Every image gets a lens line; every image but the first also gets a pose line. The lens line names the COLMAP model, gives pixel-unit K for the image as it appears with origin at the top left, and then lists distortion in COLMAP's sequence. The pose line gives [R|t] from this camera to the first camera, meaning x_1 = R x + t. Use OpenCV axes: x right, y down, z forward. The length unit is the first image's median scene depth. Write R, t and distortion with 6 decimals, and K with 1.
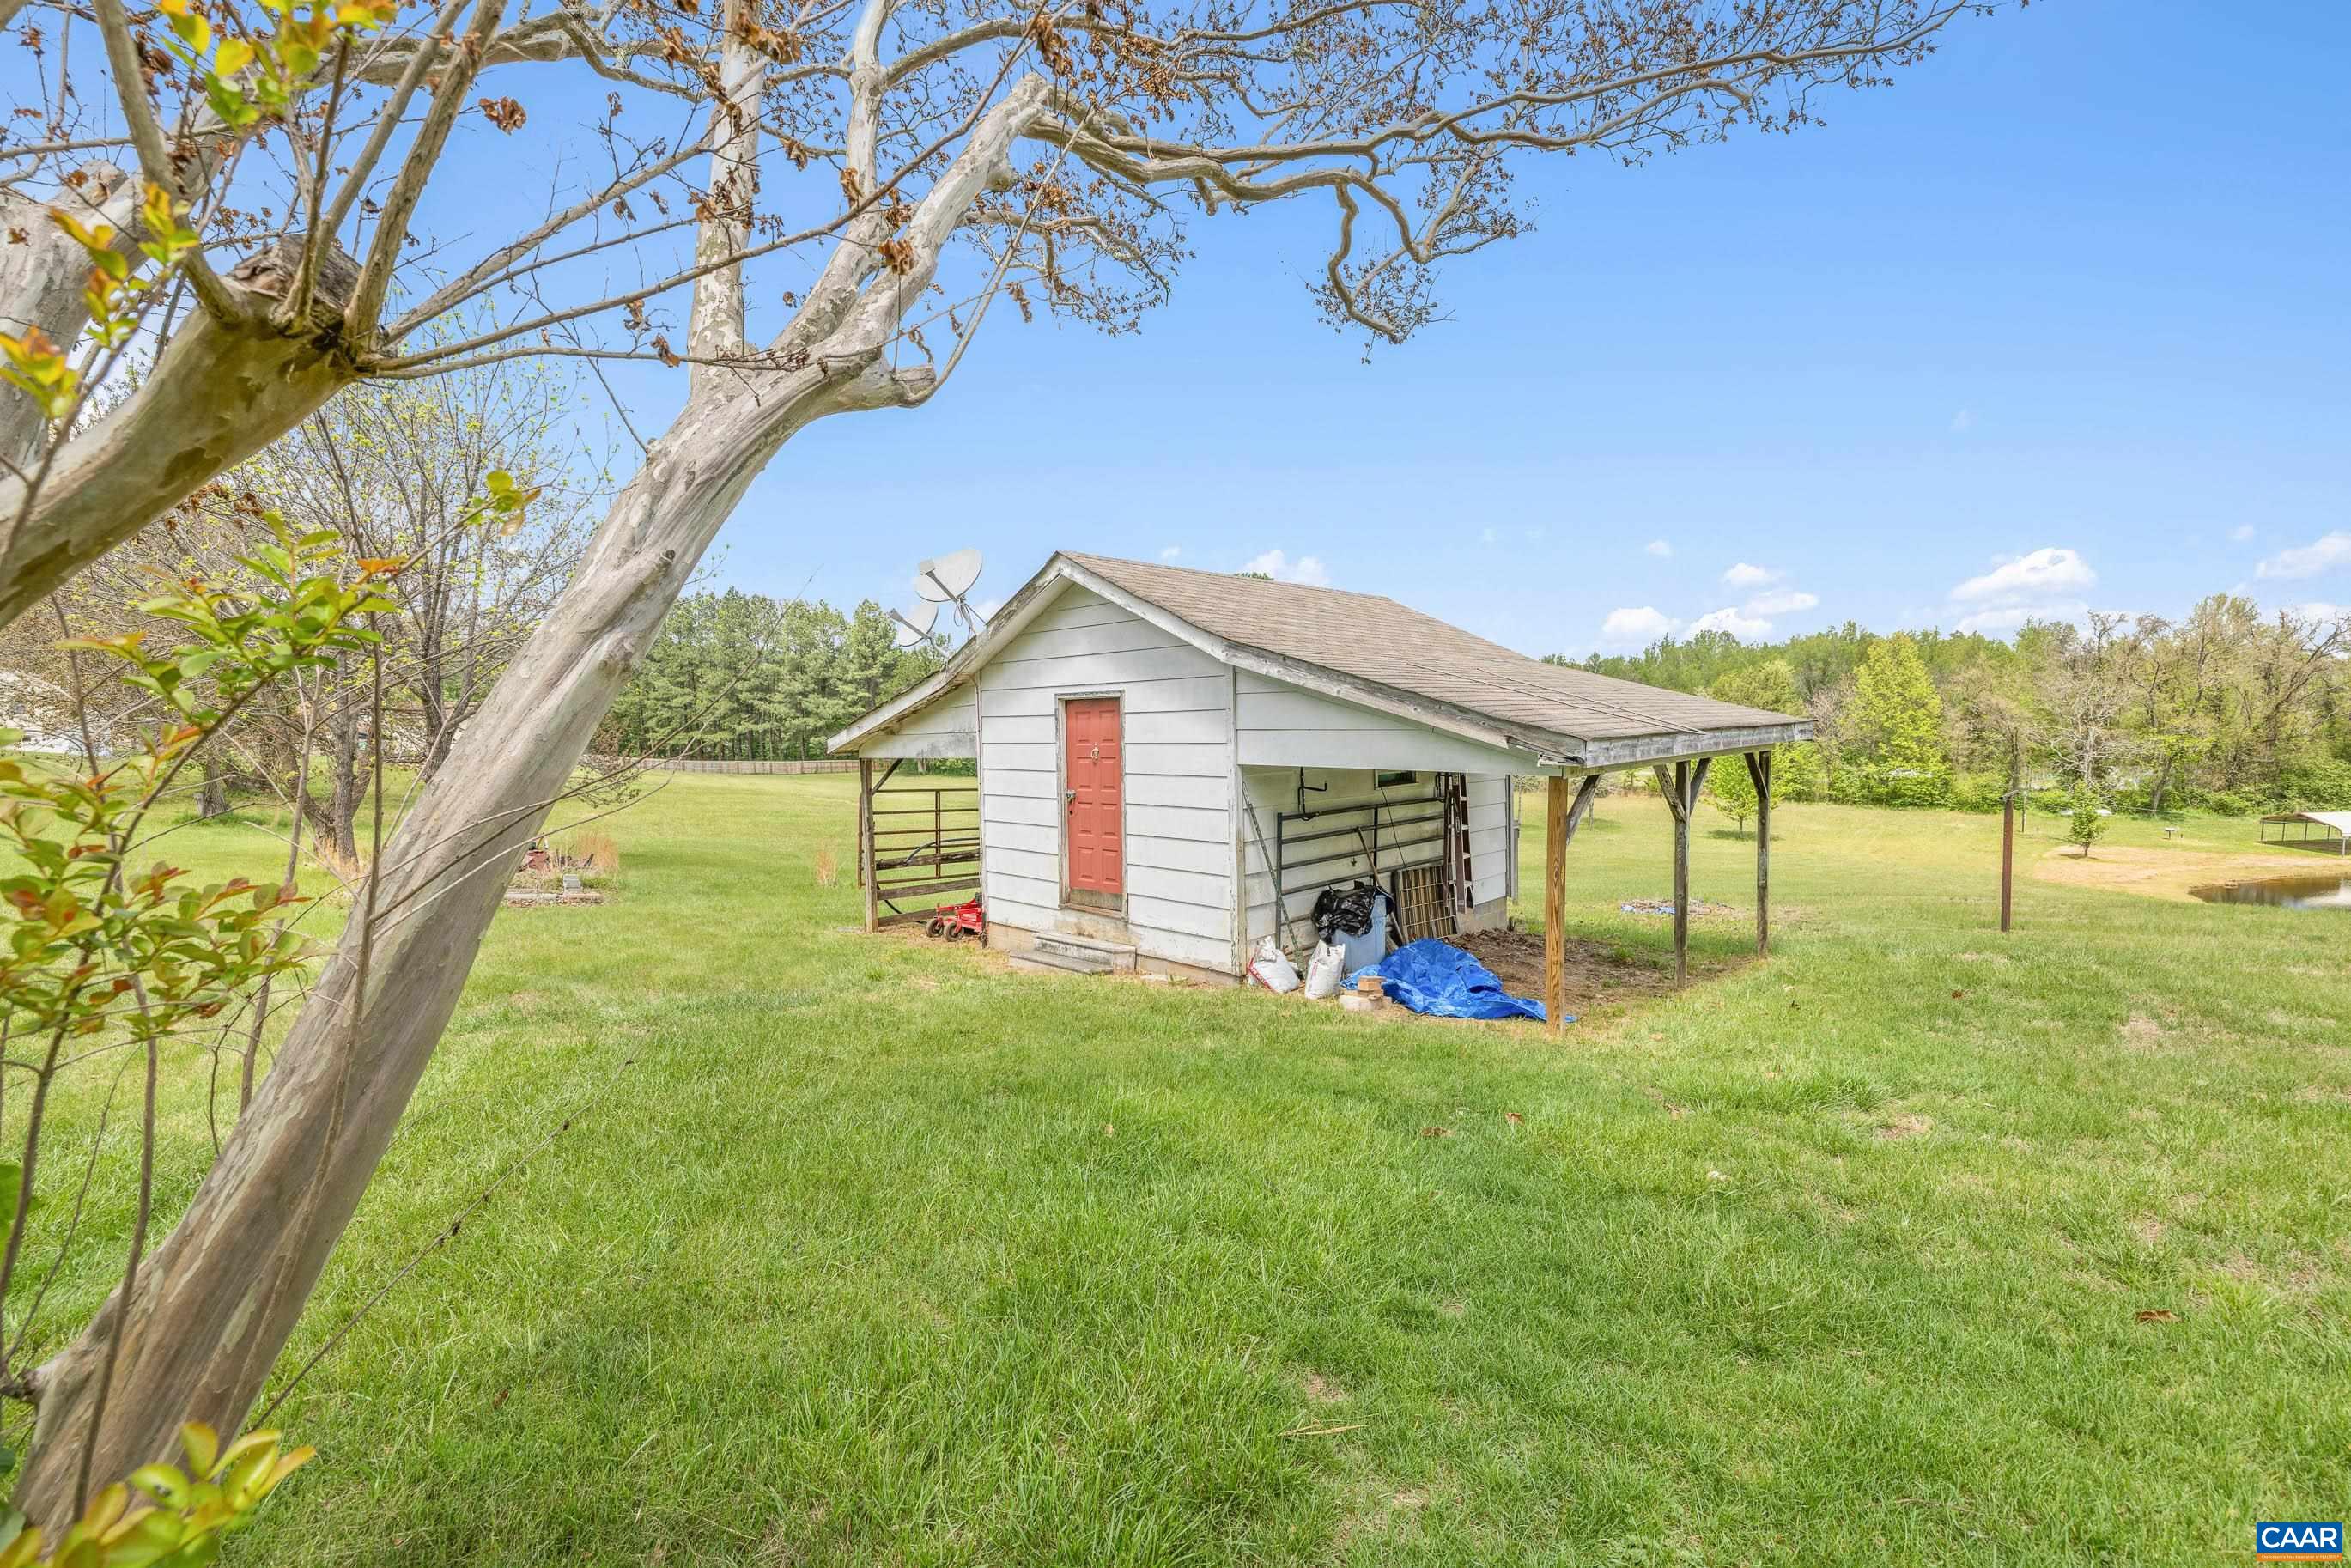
lens RADIAL K [[987.0, 0, 1177.9], [0, 987.0, 776.6], [0, 0, 1]] dist [0.000819, 0.000499]
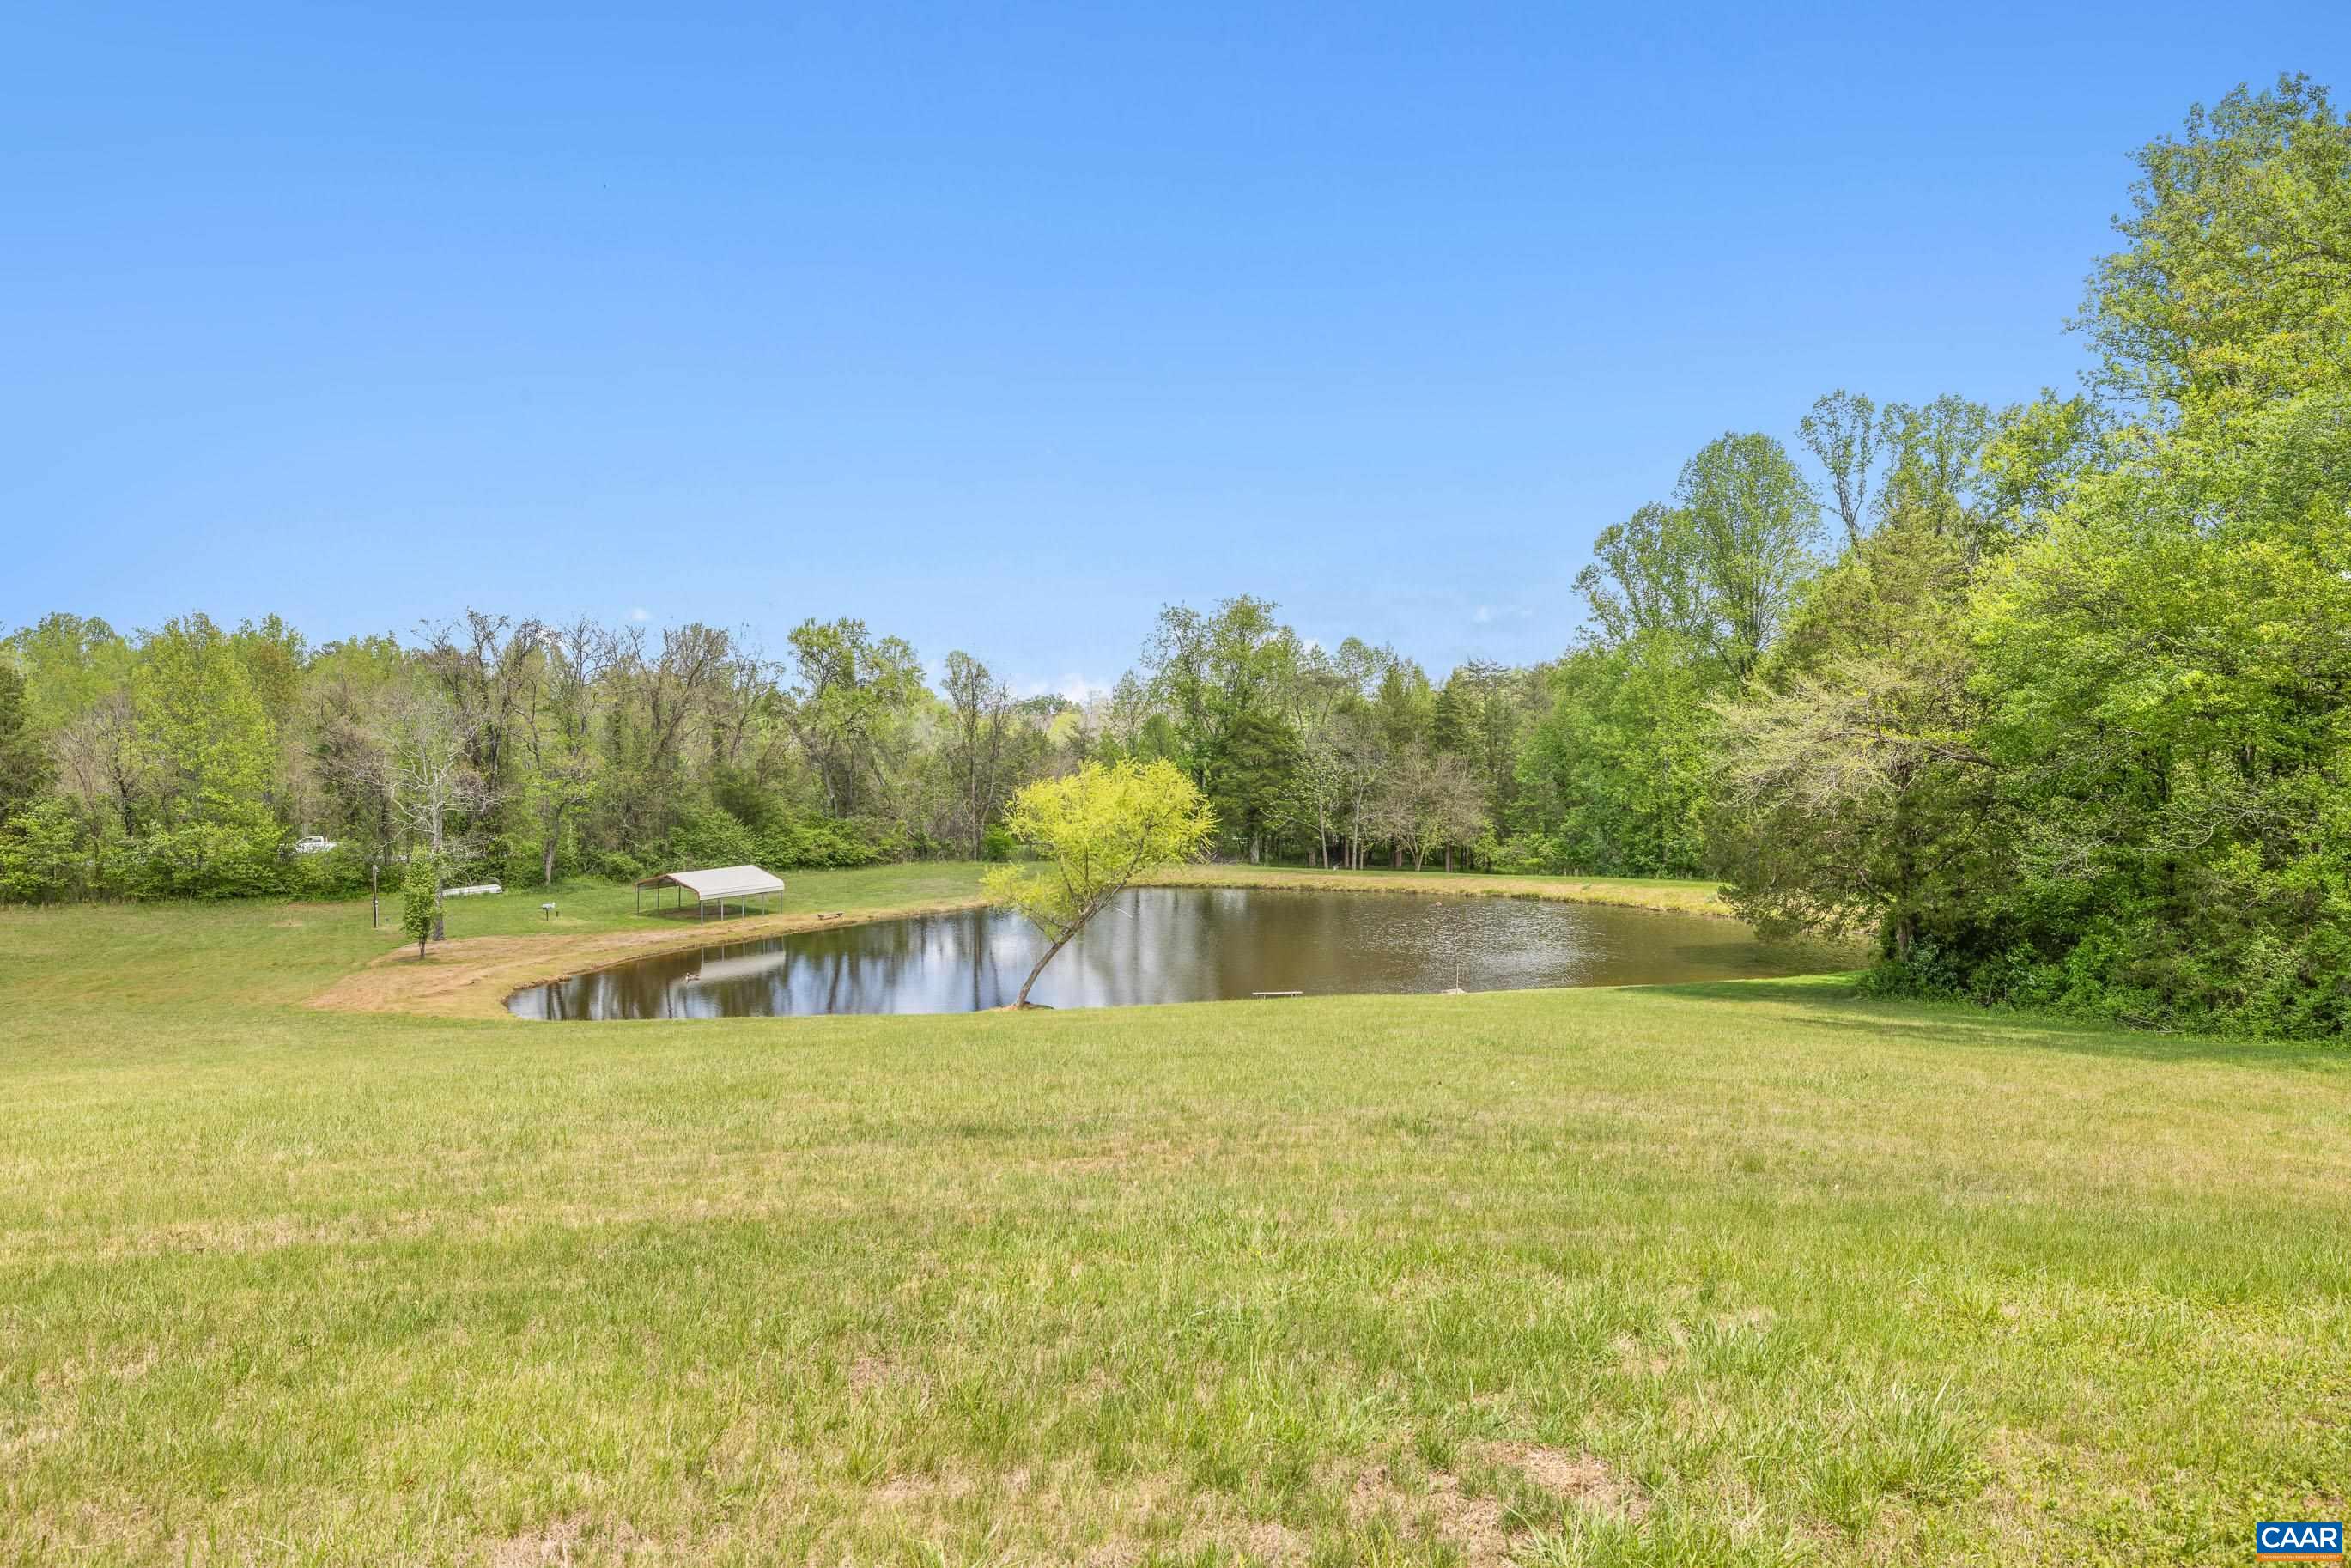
lens RADIAL K [[1516.7, 0, 1175.5], [0, 1516.7, 784.0], [0, 0, 1]] dist [0.002517, 0.000918]
pose [[0.468146, -0.006314, 0.883628, 0.209185], [0.051035, 0.998498, -0.019904, 0.008122], [-0.882176, 0.054414, 0.467766, 0.051354]]
